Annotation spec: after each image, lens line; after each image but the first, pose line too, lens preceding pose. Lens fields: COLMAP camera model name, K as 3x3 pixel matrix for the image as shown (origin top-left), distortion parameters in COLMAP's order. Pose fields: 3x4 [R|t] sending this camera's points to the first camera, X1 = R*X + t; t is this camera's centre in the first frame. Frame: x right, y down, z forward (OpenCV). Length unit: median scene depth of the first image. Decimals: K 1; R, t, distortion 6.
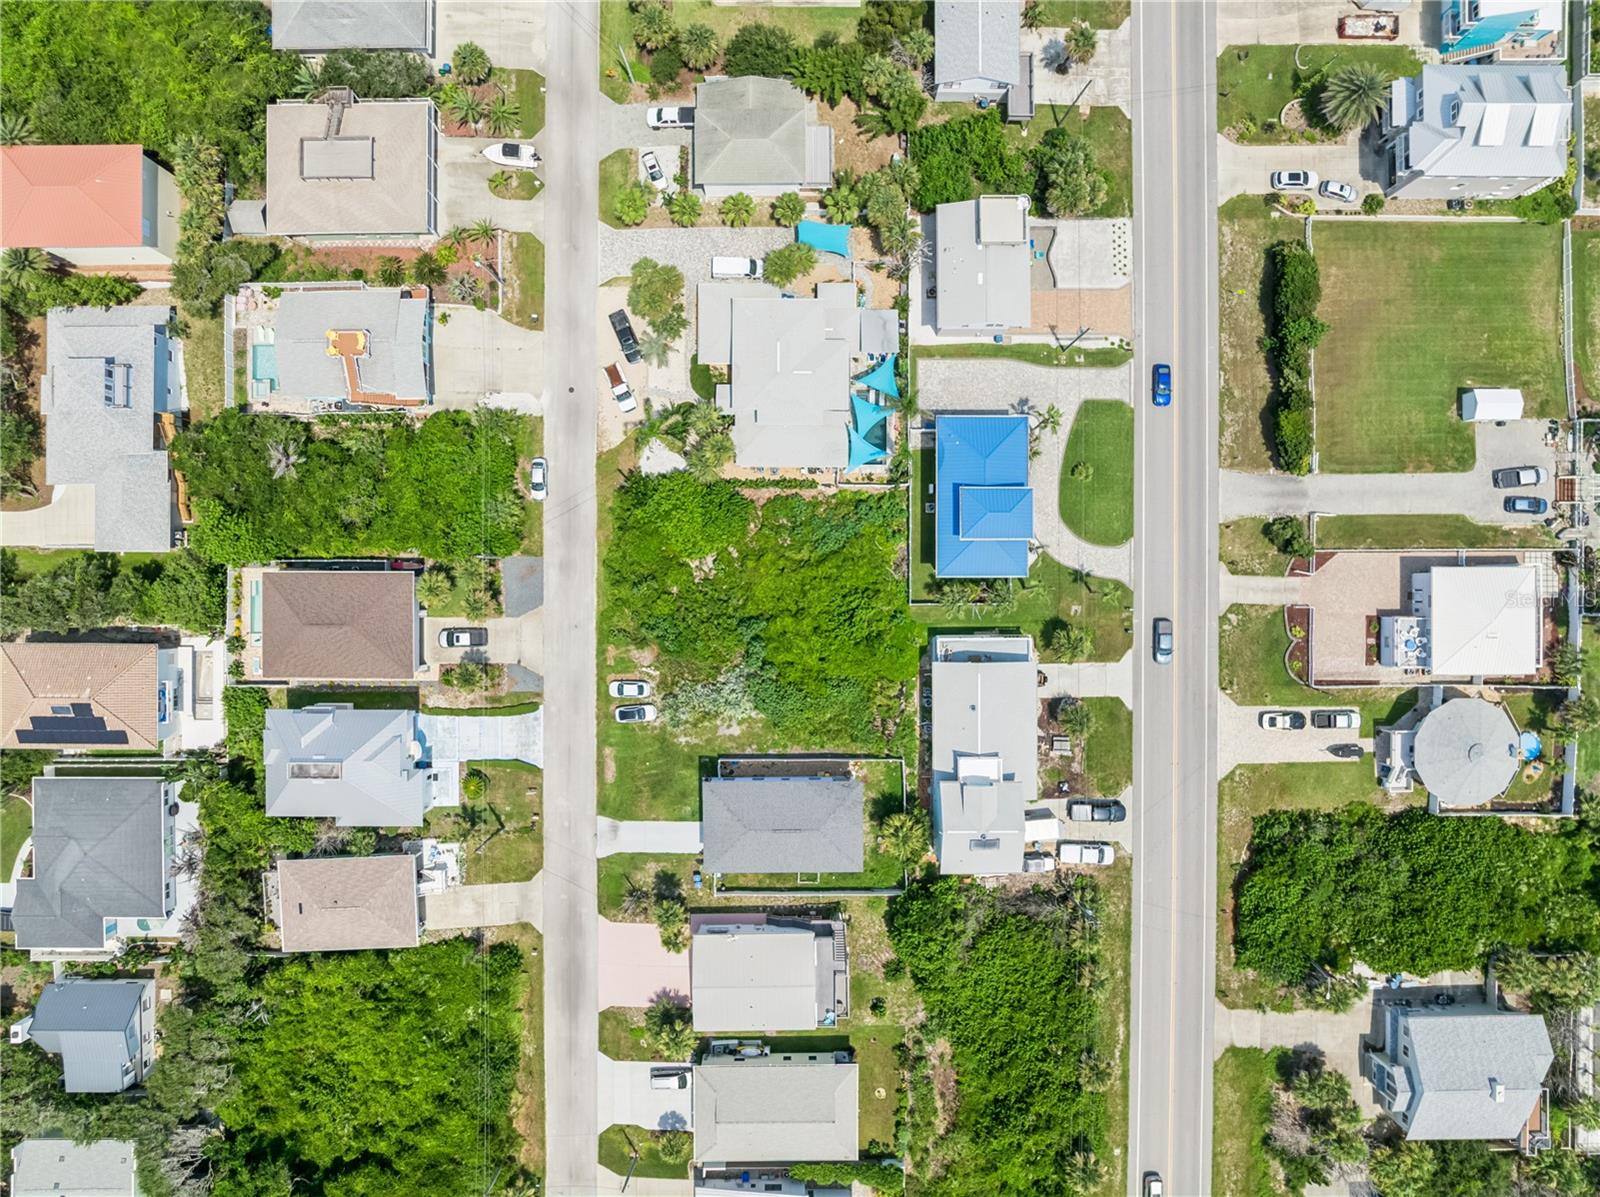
lens RADIAL K [[1130.6, 0, 800.0], [0, 1130.6, 598.5], [0, 0, 1]] dist [-0.038744, 0.005437]
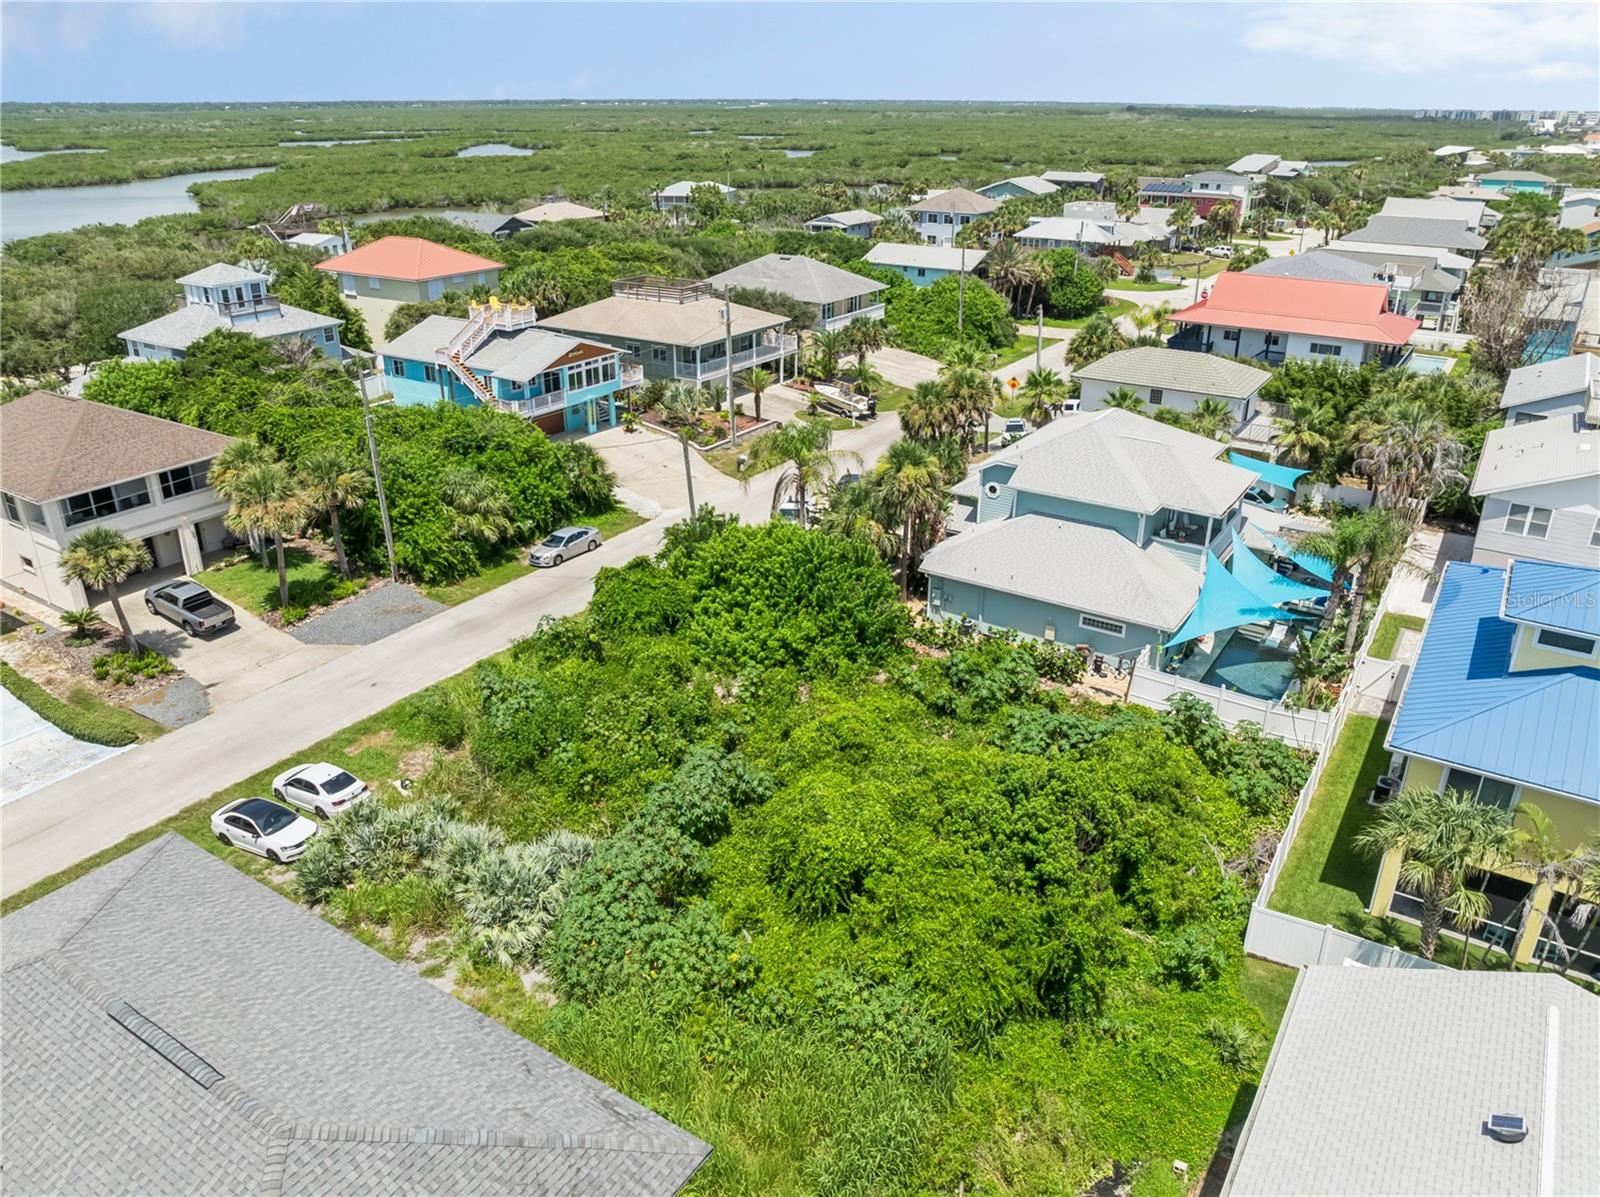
lens RADIAL K [[1138.2, 0, 800.0], [0, 1138.2, 598.5], [0, 0, 1]] dist [-0.046595, 0.030097]
pose [[0.835839, 0.207533, -0.508235, 0.126999], [-0.548747, 0.342472, -0.762620, 0.238660], [0.015787, 0.916320, 0.400135, 0.817388]]
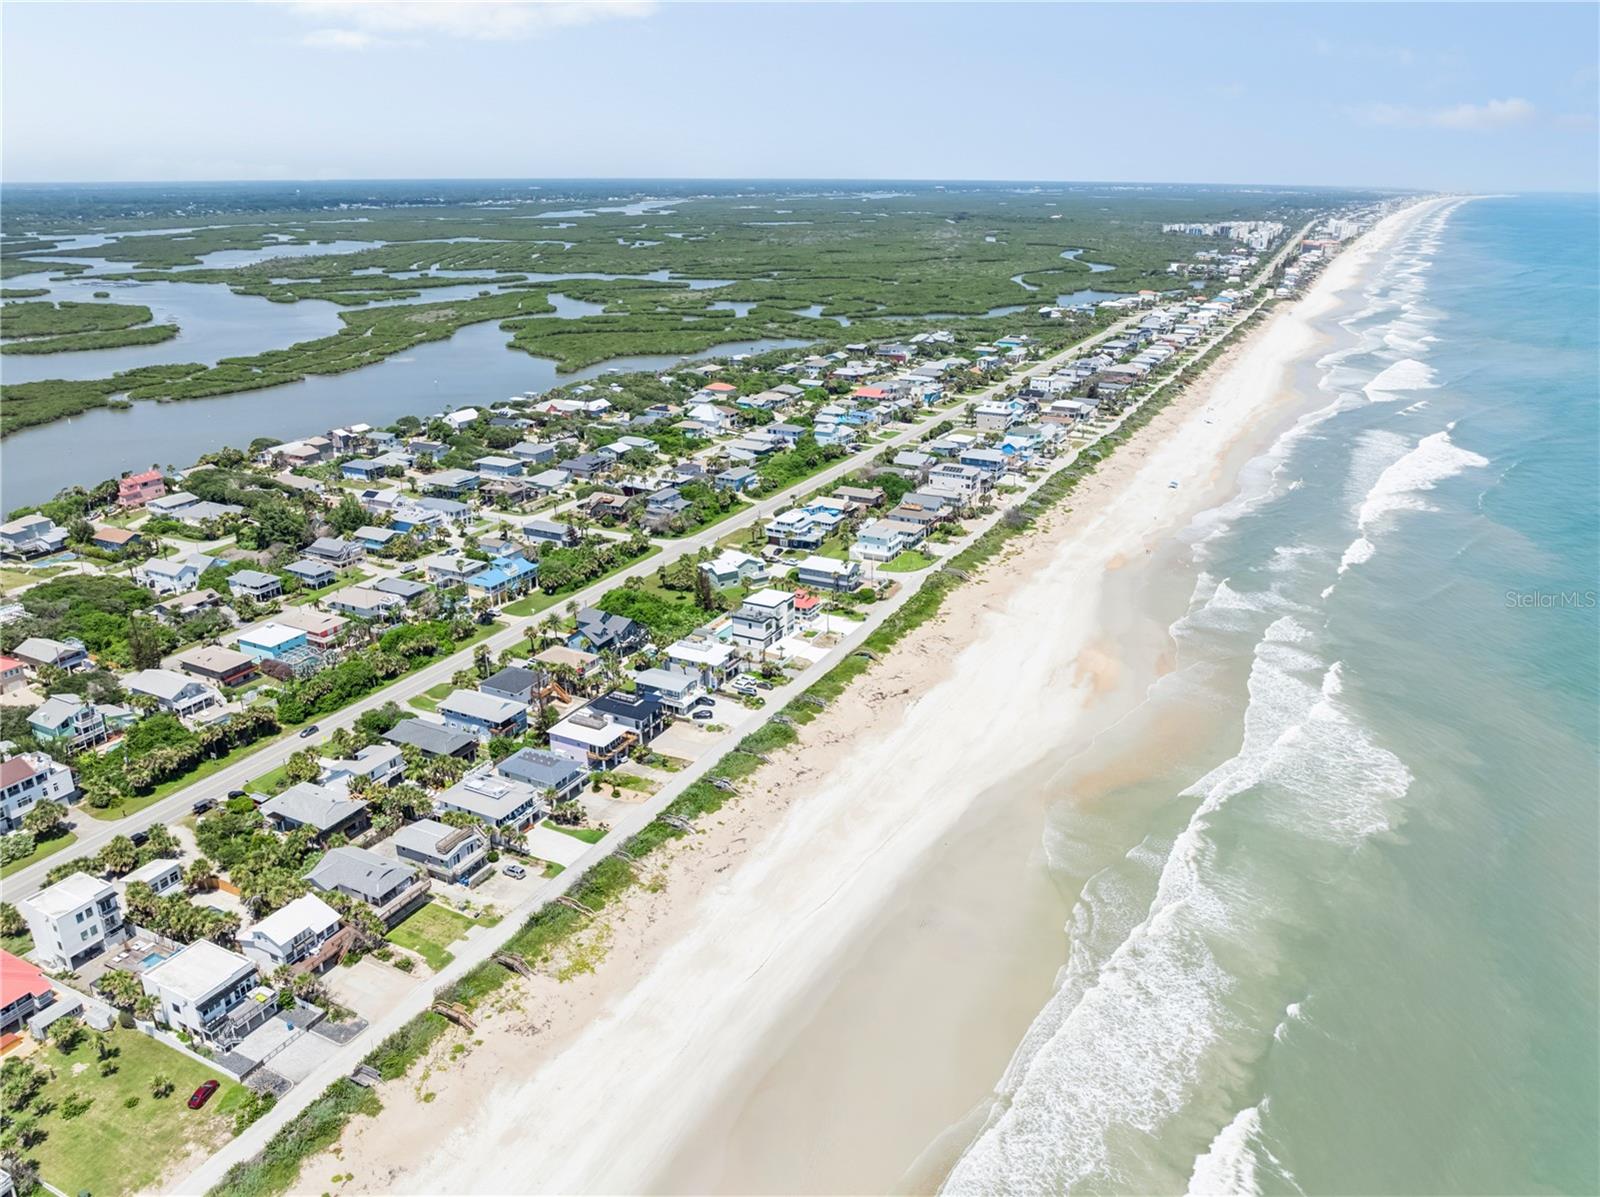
lens RADIAL K [[1130.6, 0, 800.0], [0, 1130.6, 598.5], [0, 0, 1]] dist [-0.038744, 0.005437]
pose [[0.889805, 0.142700, -0.433455, 1.893381], [-0.455939, 0.317856, -0.831317, 3.765134], [0.019148, 0.937339, 0.347893, 0.103344]]
